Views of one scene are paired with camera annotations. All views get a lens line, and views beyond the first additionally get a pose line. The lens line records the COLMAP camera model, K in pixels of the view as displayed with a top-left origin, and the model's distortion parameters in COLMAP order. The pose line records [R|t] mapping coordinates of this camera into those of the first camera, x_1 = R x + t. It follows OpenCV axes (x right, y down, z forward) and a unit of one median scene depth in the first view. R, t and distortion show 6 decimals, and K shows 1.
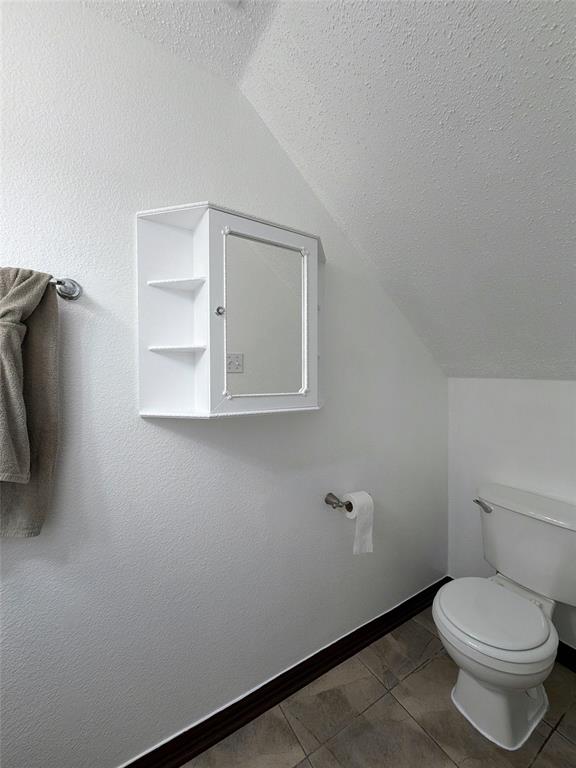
lens RADIAL K [[304.8, 0, 288.0], [0, 304.8, 384.0], [0, 0, 1]] dist [-0.000111, -0.000086]
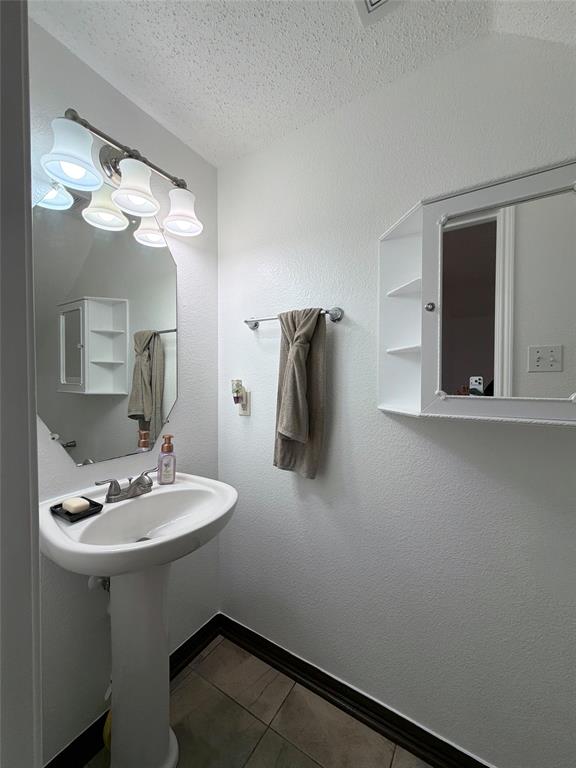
lens RADIAL K [[304.8, 0, 288.0], [0, 304.8, 384.0], [0, 0, 1]] dist [-0.000111, -0.000086]
pose [[0.441039, 0.015596, -0.897353, 0.445699], [-0.022902, 0.999719, 0.006119, 0.008036], [0.897196, 0.017852, 0.441272, 0.178398]]
